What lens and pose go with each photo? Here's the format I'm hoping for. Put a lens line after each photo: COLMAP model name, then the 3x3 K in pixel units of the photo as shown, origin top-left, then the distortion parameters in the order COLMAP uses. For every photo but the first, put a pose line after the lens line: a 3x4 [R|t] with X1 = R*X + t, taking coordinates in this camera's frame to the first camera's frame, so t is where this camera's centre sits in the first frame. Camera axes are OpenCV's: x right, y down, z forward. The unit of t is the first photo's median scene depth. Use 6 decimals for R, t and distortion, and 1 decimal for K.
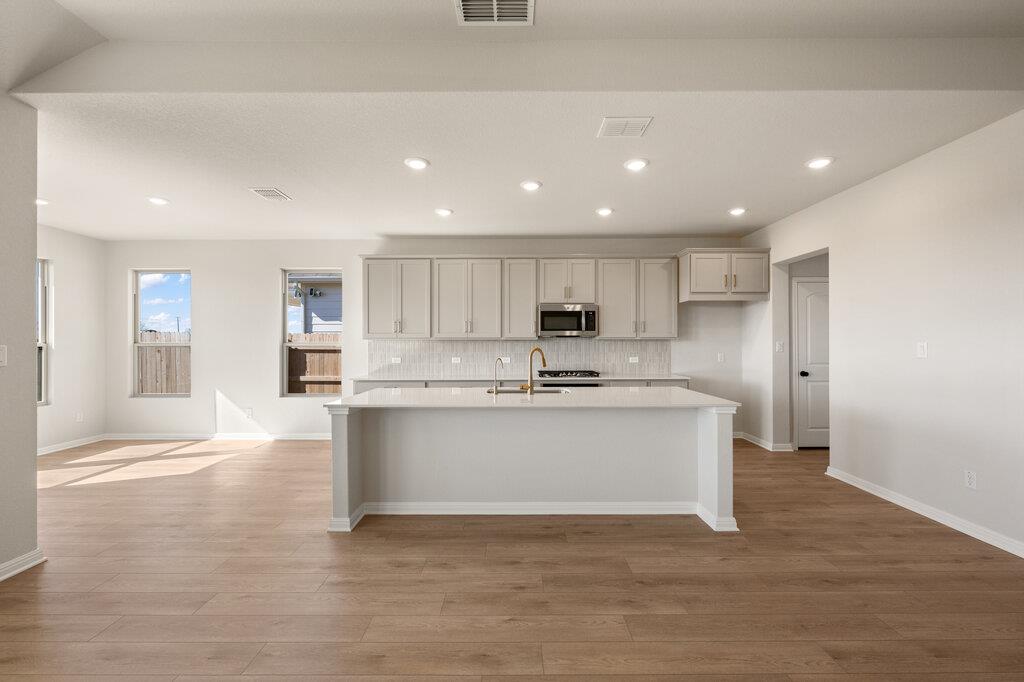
lens RADIAL K [[405.8, 0, 512.2], [0, 405.8, 341.6], [0, 0, 1]] dist [-0.000949, 0.000135]
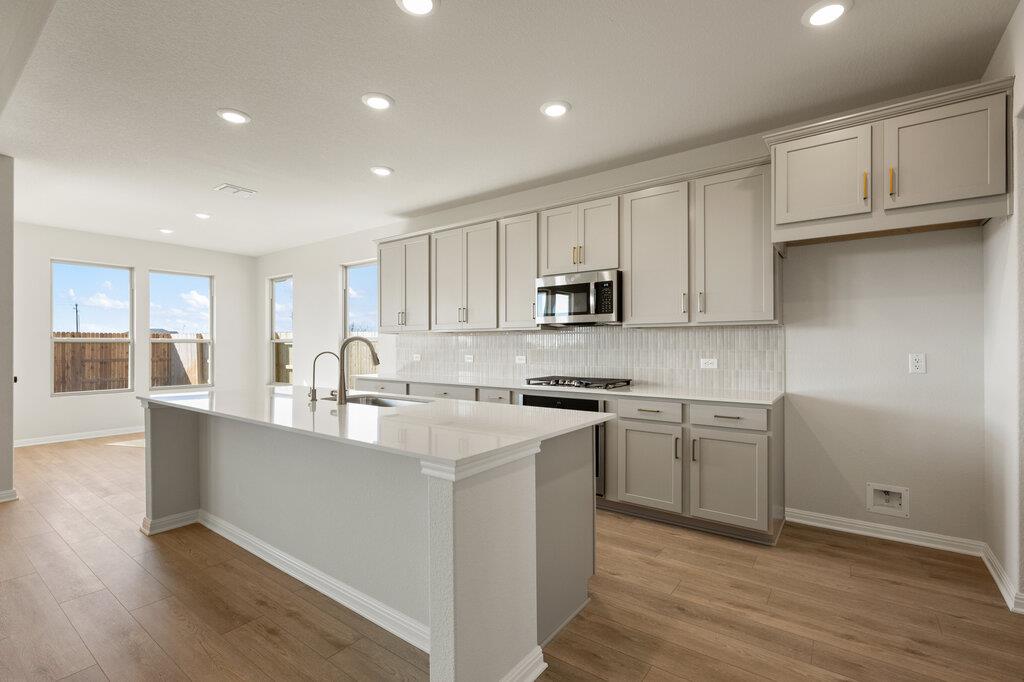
lens RADIAL K [[460.8, 0, 509.4], [0, 460.8, 342.8], [0, 0, 1]] dist [-0.000052, -0.000579]
pose [[0.807337, -0.002917, -0.590083, 0.478719], [0.002063, 0.999996, -0.002122, 0.018212], [0.590087, 0.000496, 0.807340, 0.347478]]
